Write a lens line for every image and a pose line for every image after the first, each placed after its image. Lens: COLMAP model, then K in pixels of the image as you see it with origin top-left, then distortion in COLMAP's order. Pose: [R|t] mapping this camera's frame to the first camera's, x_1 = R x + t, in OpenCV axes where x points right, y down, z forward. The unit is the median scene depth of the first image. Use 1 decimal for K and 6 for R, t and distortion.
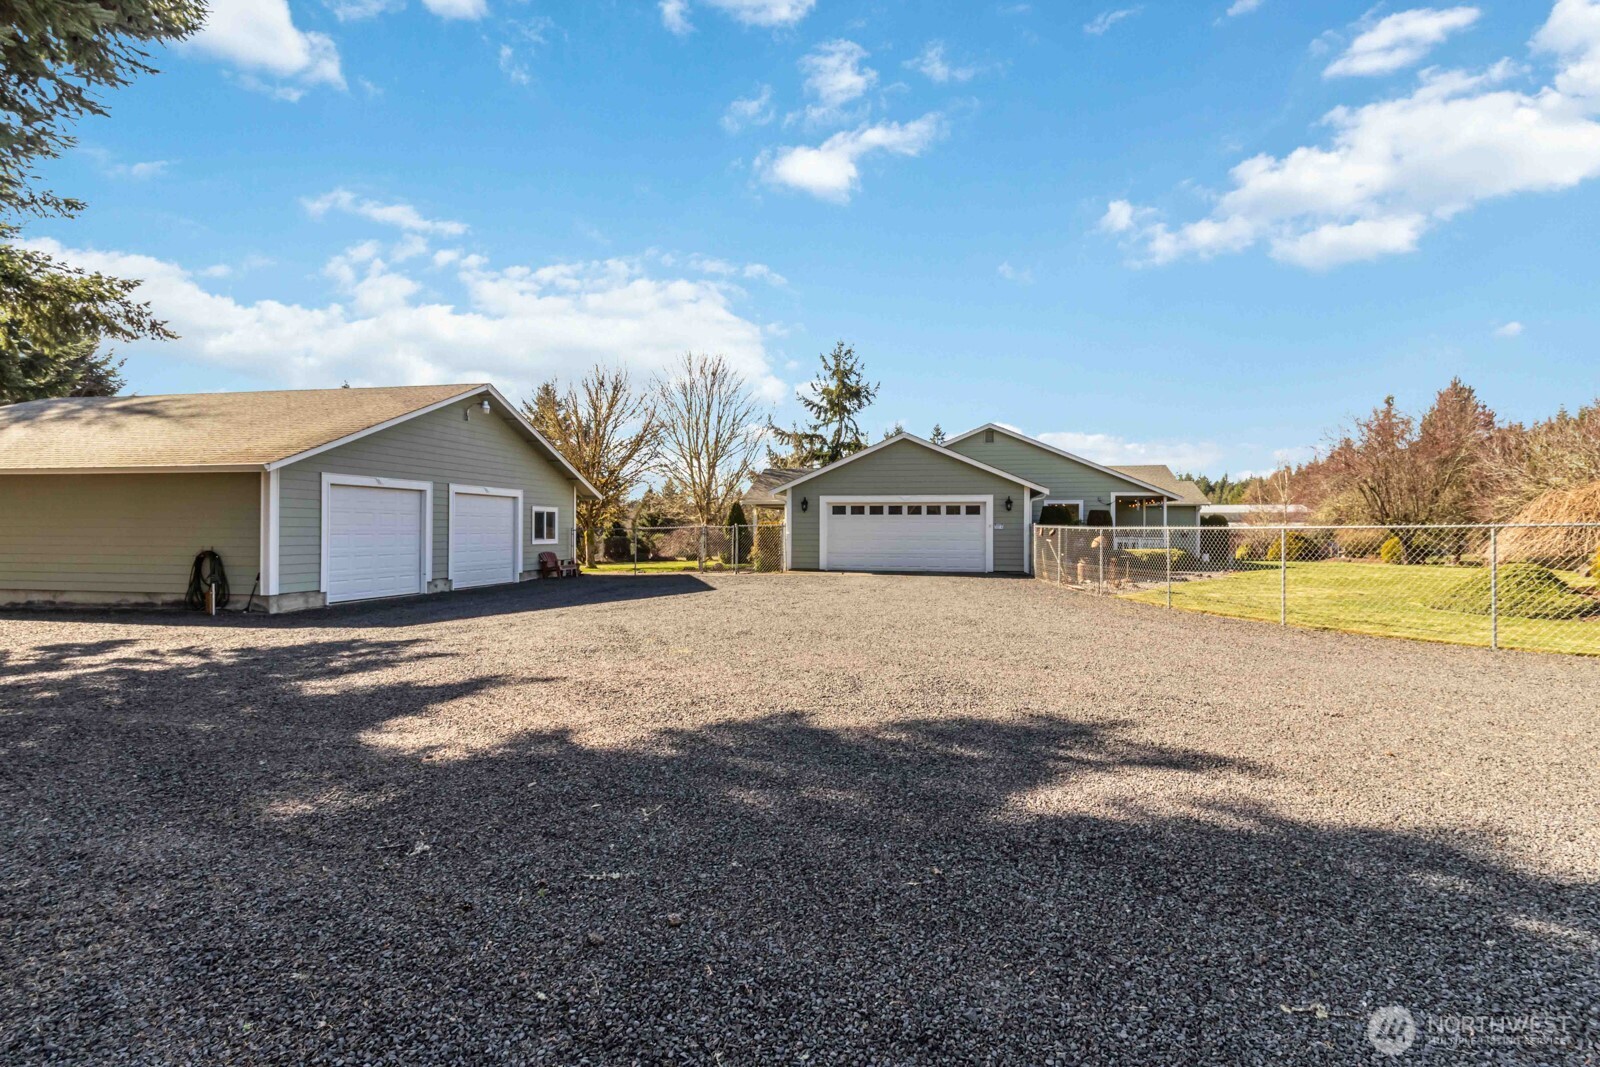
lens RADIAL K [[756.3, 0, 801.1], [0, 756.3, 530.8], [0, 0, 1]] dist [0.000648, 0.000024]
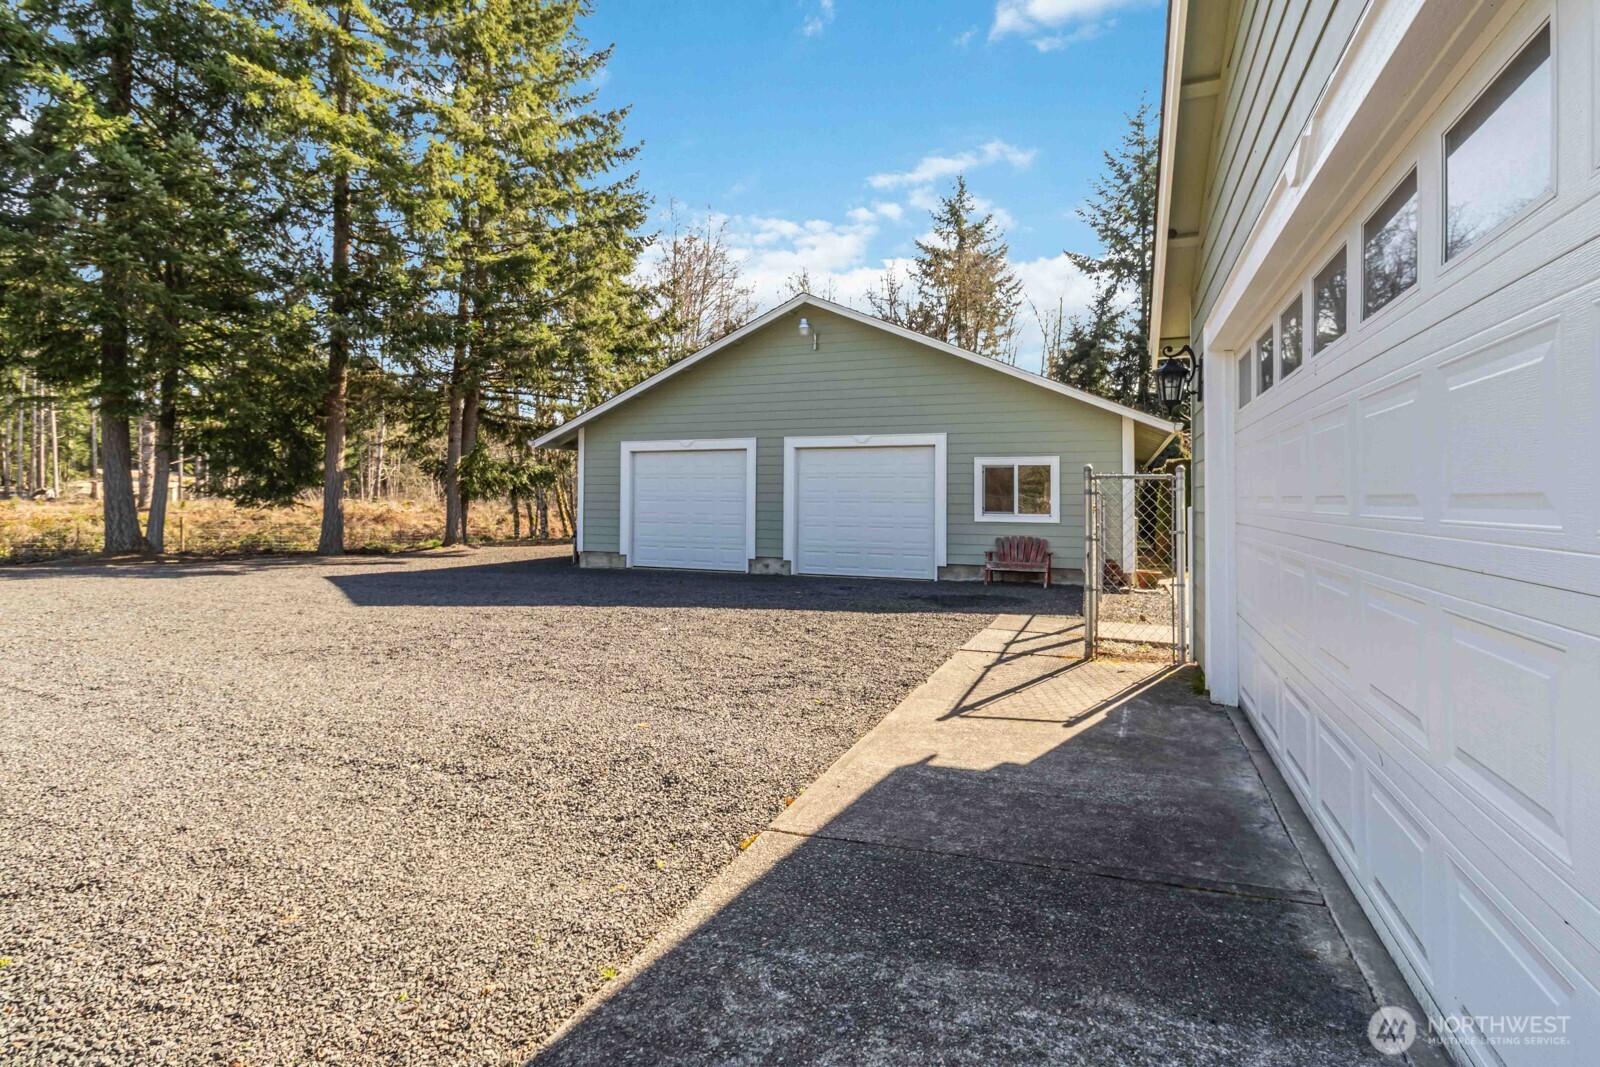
lens RADIAL K [[756.3, 0, 821.9], [0, 756.3, 487.5], [0, 0, 1]] dist [0.000648, 0.000024]
pose [[-0.145590, -0.005810, -0.989328, 0.257085], [-0.003785, 0.999979, -0.005316, -0.005497], [0.989338, 0.002970, -0.145609, 0.980759]]
